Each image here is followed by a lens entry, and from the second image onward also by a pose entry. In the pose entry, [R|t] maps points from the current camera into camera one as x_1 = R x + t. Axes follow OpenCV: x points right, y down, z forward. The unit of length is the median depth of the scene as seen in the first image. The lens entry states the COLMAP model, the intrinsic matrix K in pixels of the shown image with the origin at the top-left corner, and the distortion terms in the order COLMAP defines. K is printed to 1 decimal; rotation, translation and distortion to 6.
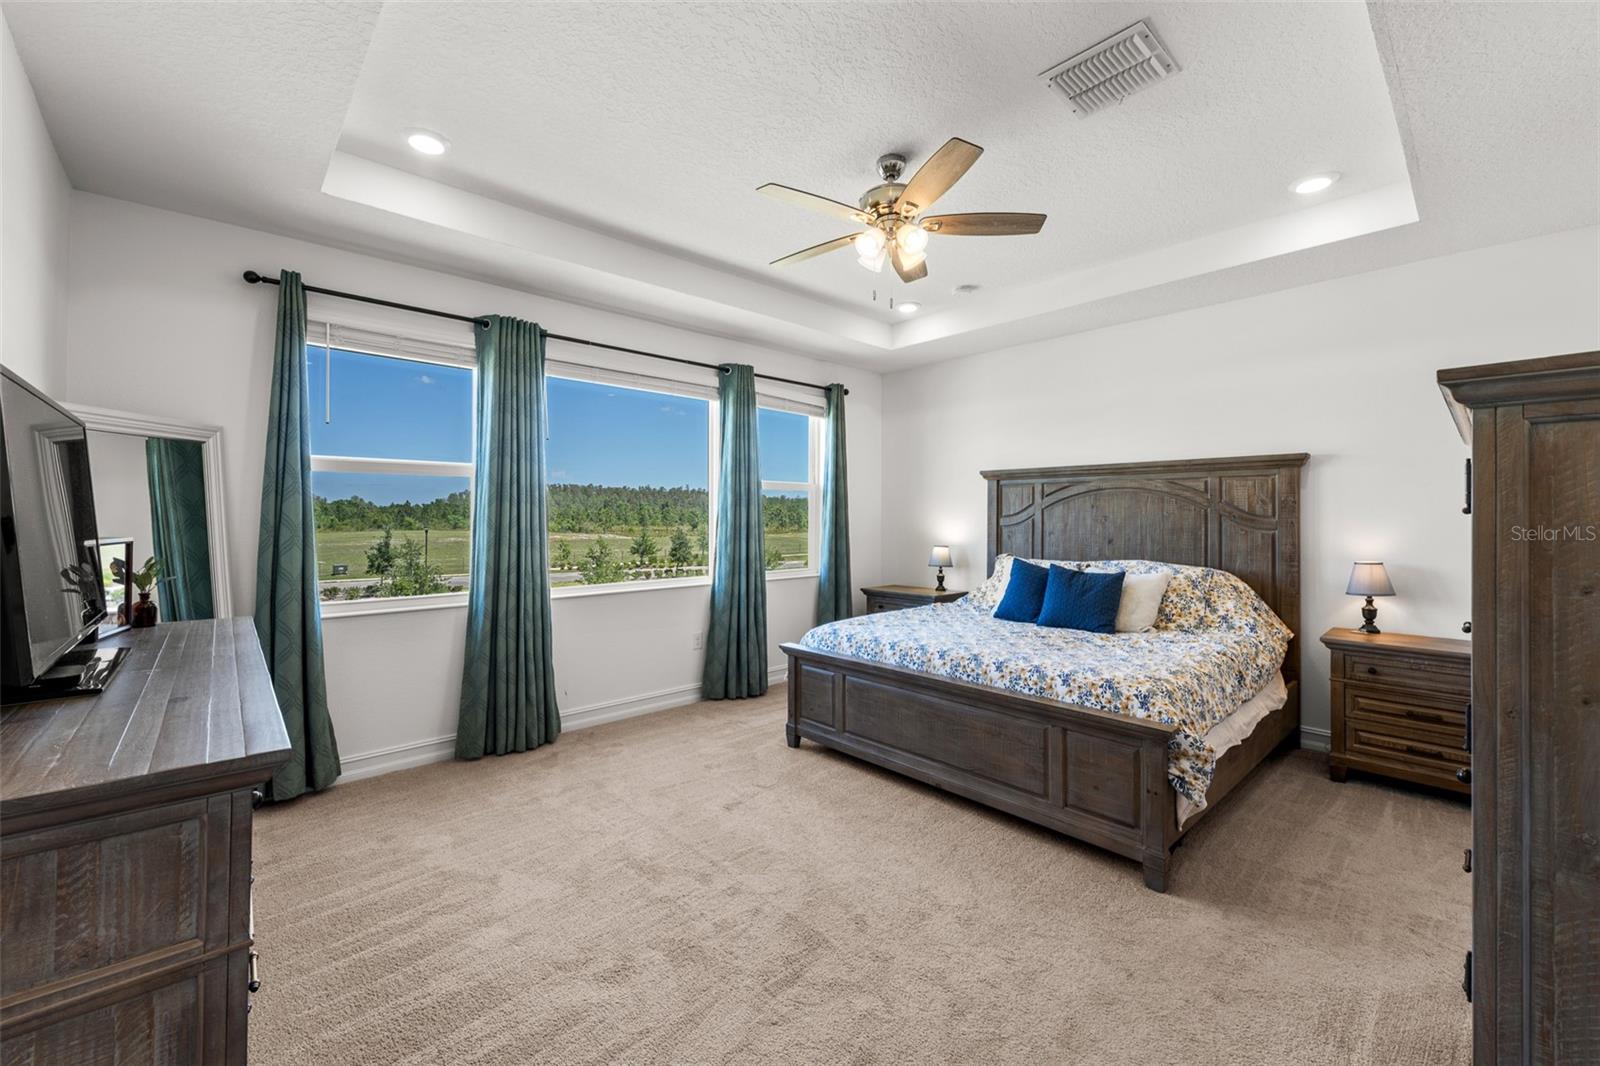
lens RADIAL K [[649.0, 0, 798.6], [0, 649.0, 518.1], [0, 0, 1]] dist [-0.000348, 0.000366]
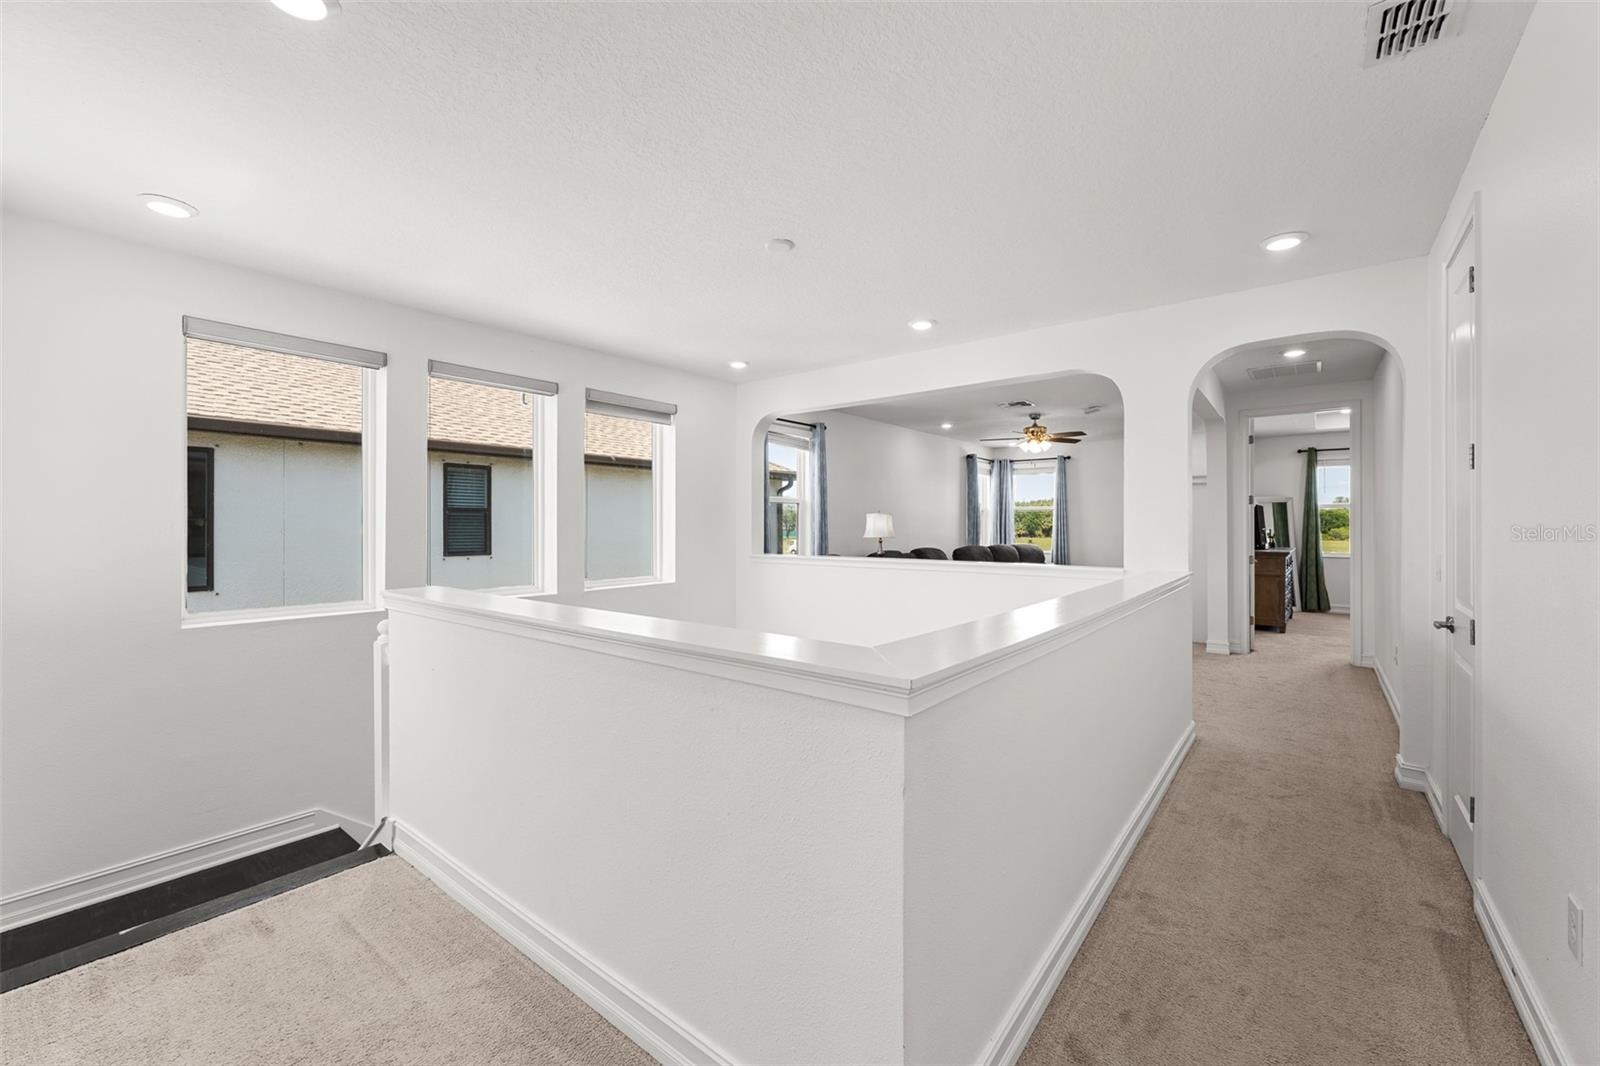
lens RADIAL K [[649.0, 0, 792.2], [0, 649.0, 529.4], [0, 0, 1]] dist [-0.000348, 0.000366]
pose [[0.152871, -0.001550, -0.988245, 1.653132], [0.010612, 0.999944, 0.000073, -0.000725], [0.988189, -0.010498, 0.152879, -1.682370]]
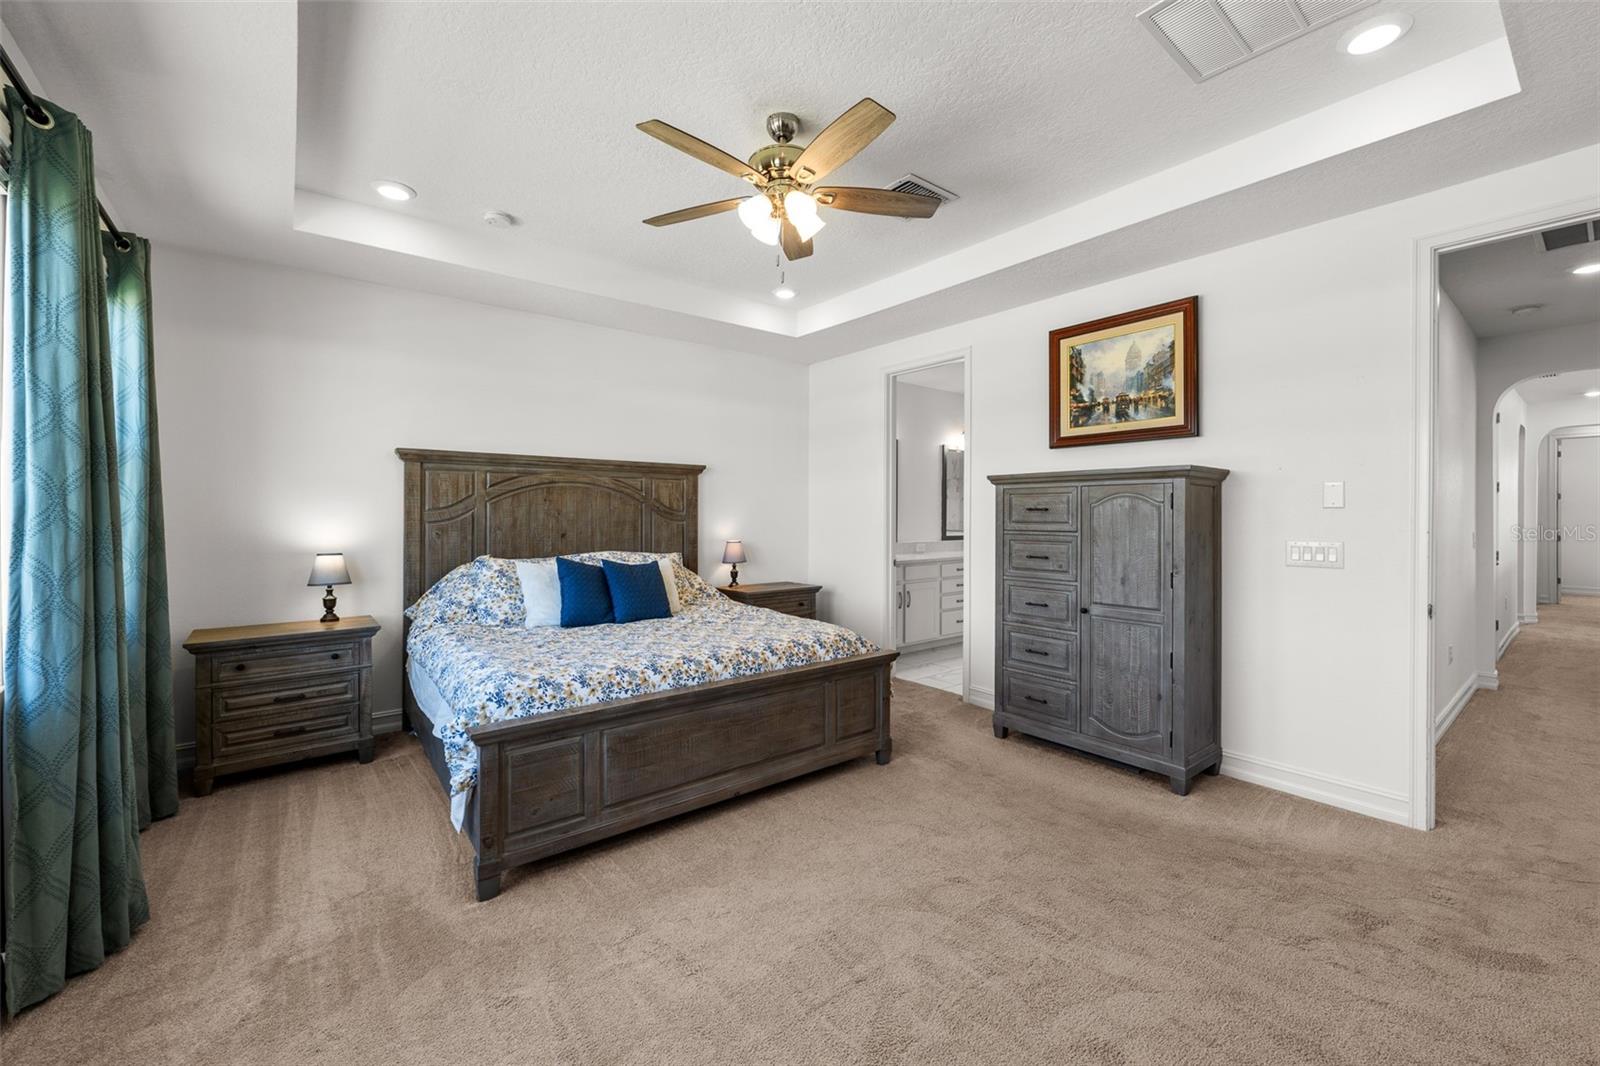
lens RADIAL K [[649.0, 0, 796.2], [0, 649.0, 523.6], [0, 0, 1]] dist [-0.000348, 0.000366]
pose [[0.069471, -0.014820, 0.997474, -0.555806], [0.000979, 0.999890, 0.014788, 0.004003], [-0.997583, -0.000051, 0.069478, 0.662397]]
